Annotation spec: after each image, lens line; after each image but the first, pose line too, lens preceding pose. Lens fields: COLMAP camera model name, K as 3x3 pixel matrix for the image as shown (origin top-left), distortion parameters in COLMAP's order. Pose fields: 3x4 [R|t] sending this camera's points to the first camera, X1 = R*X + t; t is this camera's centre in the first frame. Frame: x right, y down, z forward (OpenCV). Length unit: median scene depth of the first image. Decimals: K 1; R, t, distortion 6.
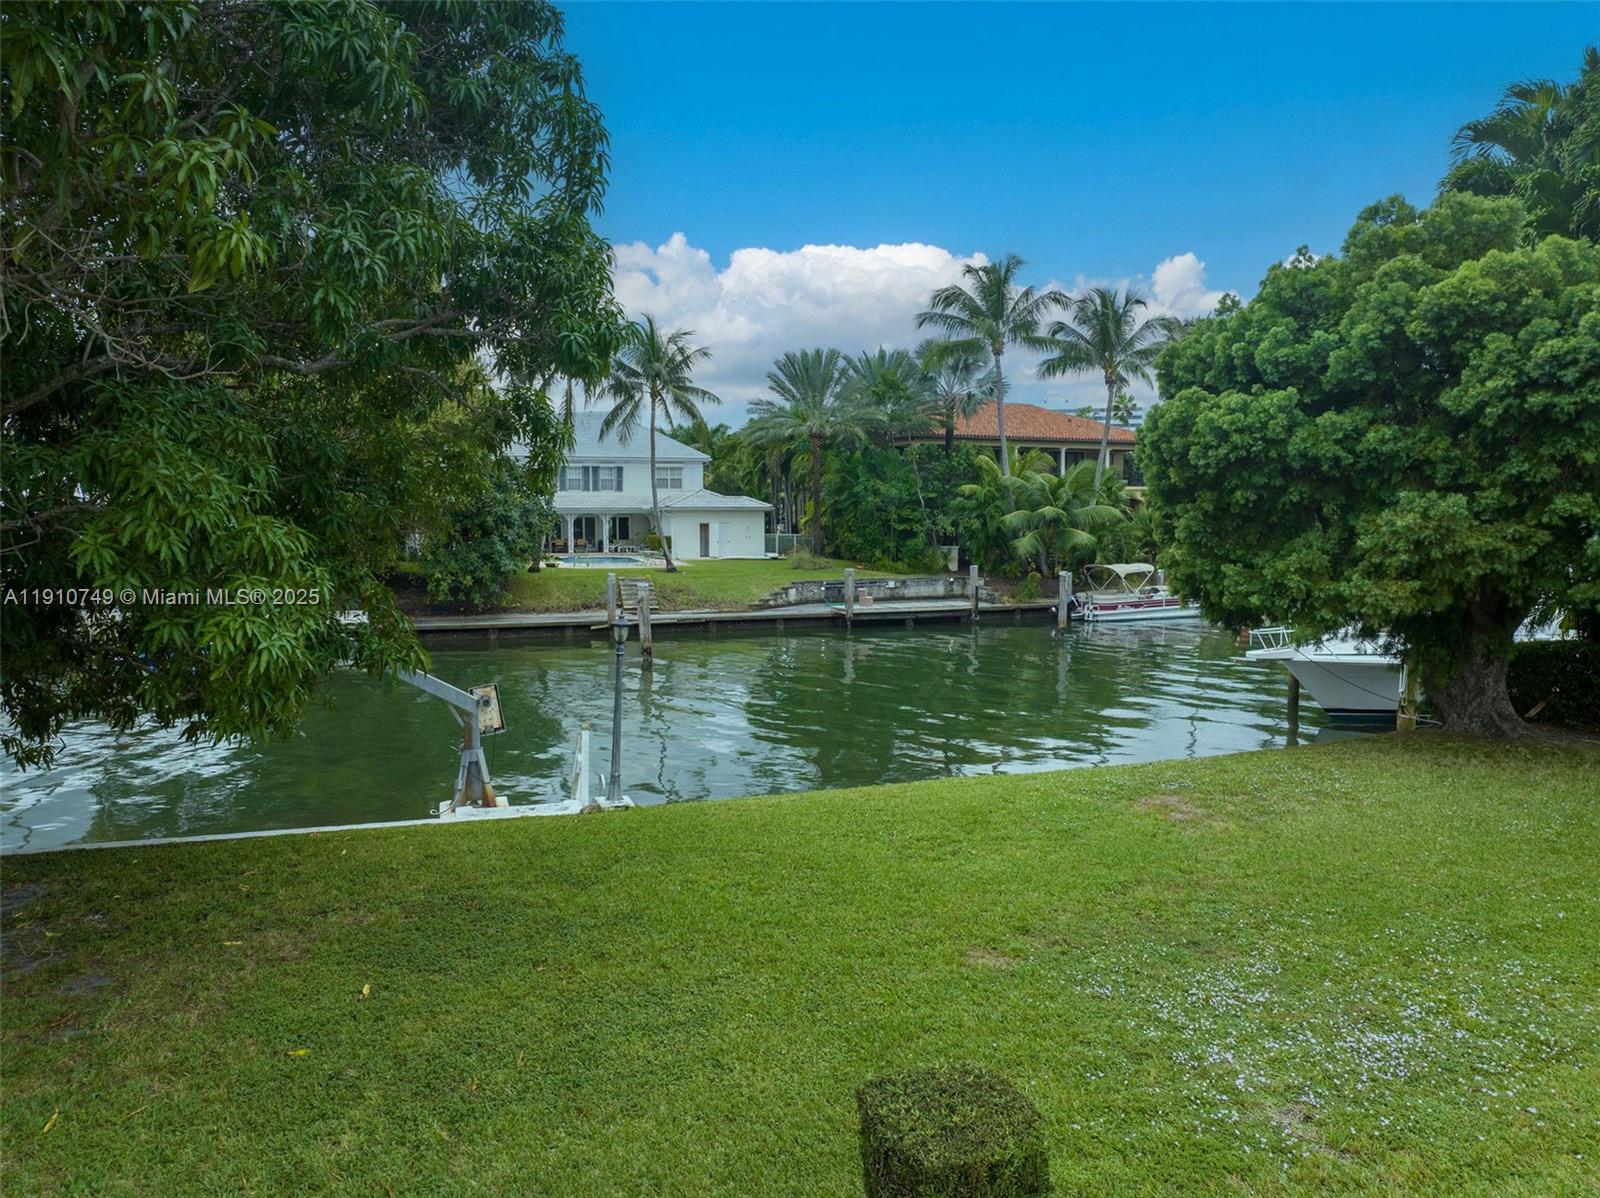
lens RADIAL K [[1201.4, 0, 798.0], [0, 1201.4, 599.5], [0, 0, 1]] dist [-0.053245, 0.021254]
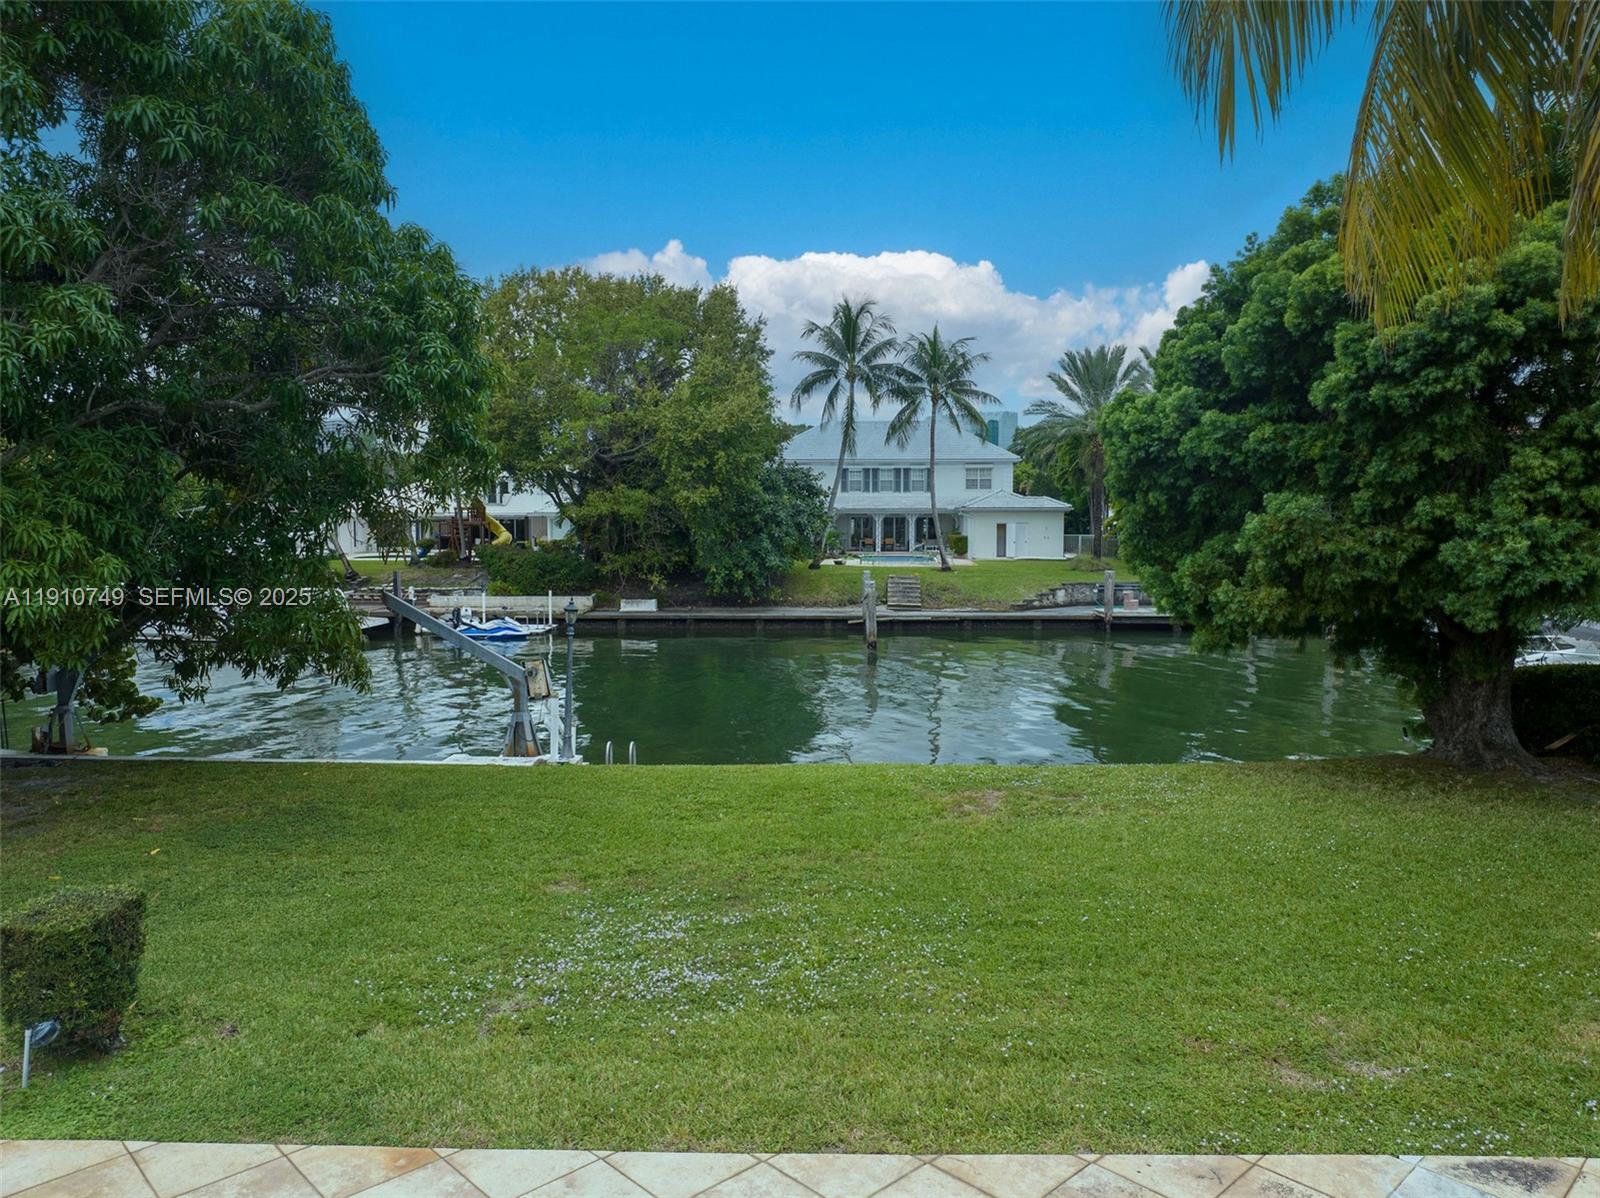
lens RADIAL K [[1201.4, 0, 789.1], [0, 1201.4, 587.9], [0, 0, 1]] dist [-0.053245, 0.021254]
pose [[0.934922, 0.023957, -0.354044, 0.141214], [-0.027320, 0.999617, -0.004501, -0.000230], [0.353801, 0.013881, 0.935218, -0.006047]]
